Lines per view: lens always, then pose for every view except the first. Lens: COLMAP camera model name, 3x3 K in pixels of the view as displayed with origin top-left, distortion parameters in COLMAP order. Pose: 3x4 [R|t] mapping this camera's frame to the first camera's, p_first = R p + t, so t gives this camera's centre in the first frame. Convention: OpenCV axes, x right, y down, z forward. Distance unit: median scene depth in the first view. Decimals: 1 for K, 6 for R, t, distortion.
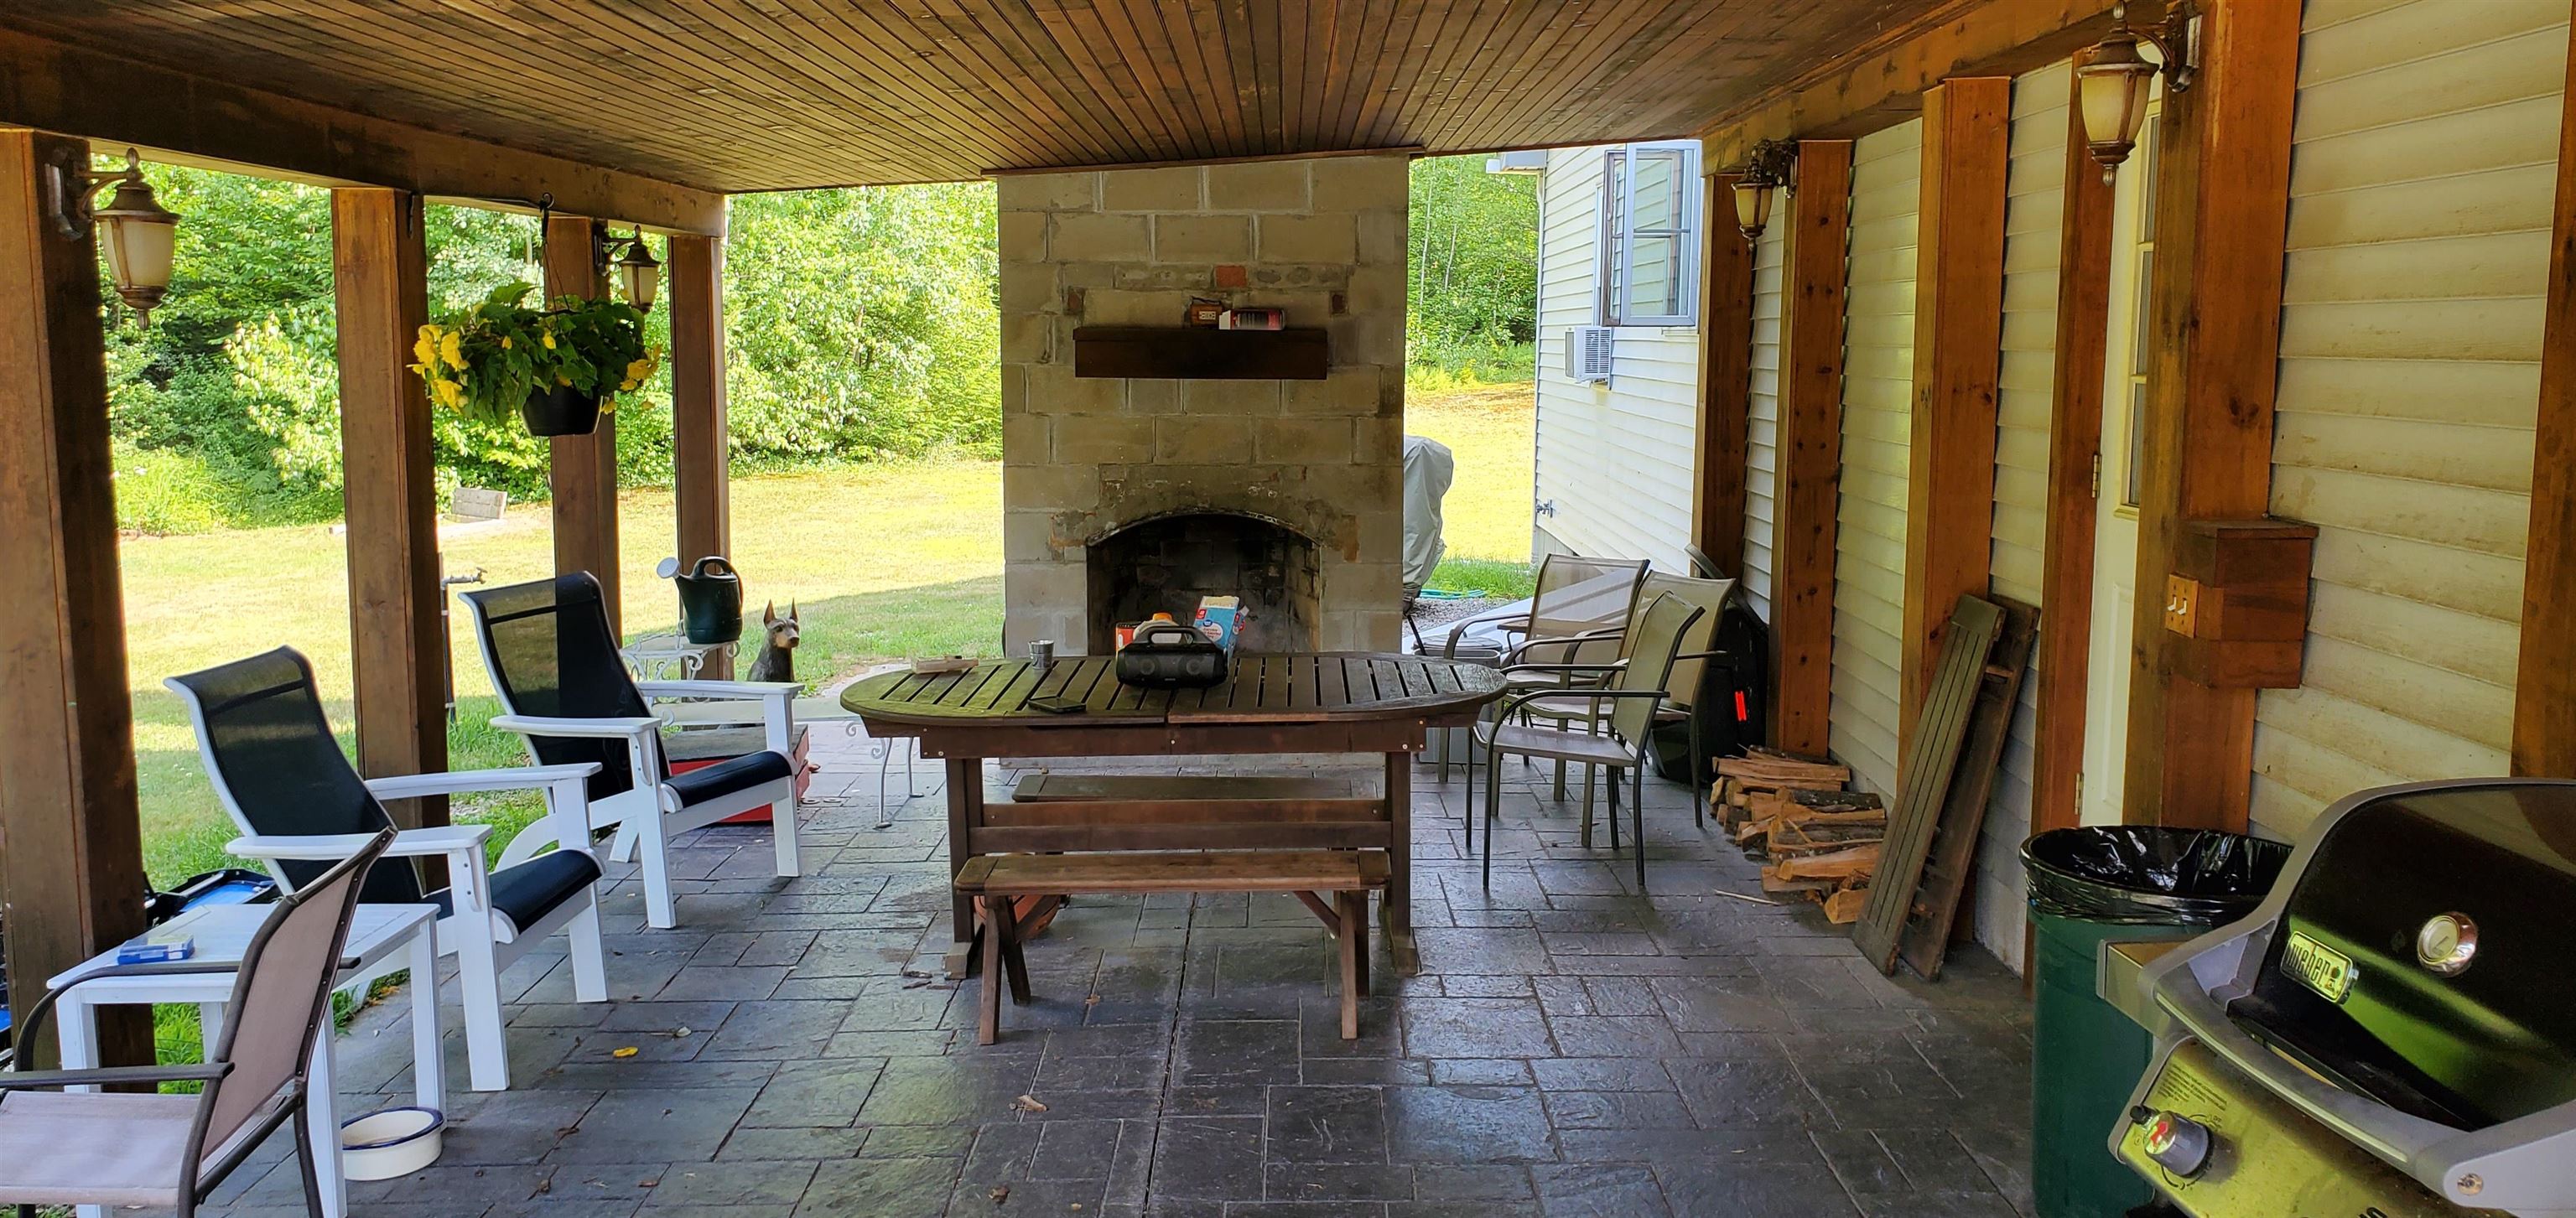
lens RADIAL K [[2004.6, 0, 1326.3], [0, 2004.6, 609.7], [0, 0, 1]] dist [0.074008, -0.096137]
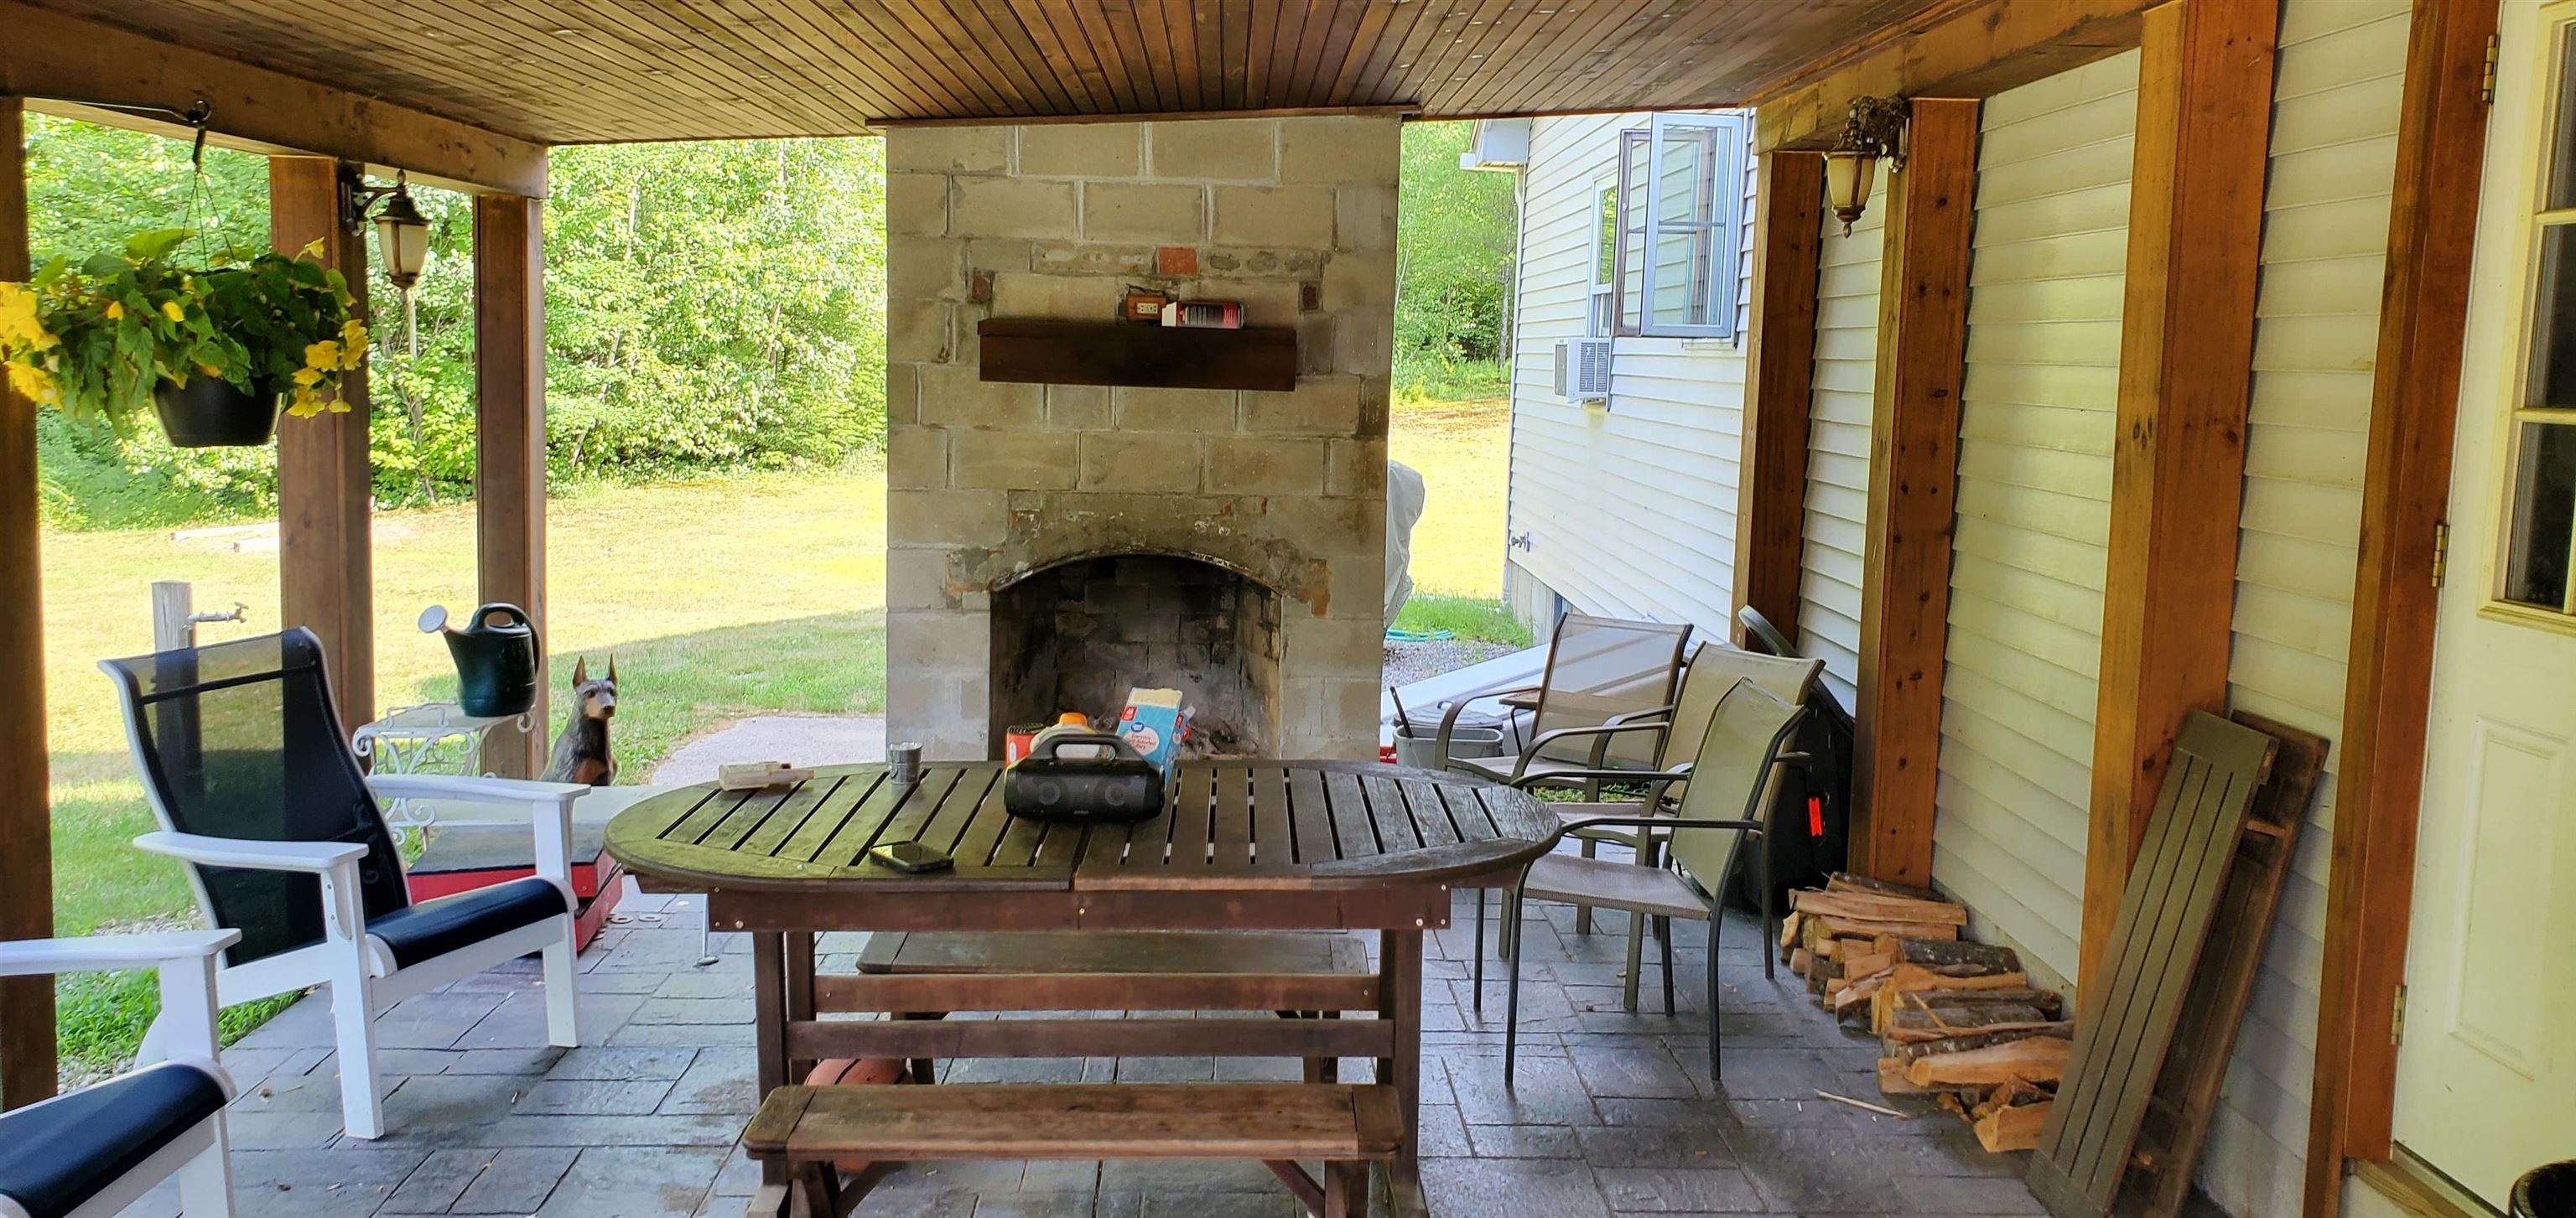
lens RADIAL K [[2004.6, 0, 1326.3], [0, 2004.6, 609.7], [0, 0, 1]] dist [0.074008, -0.096137]
pose [[0.999365, 0.018458, 0.030470, -0.011533], [-0.018251, 0.999808, -0.007066, -0.025284], [-0.030595, 0.006506, 0.999511, 0.226857]]
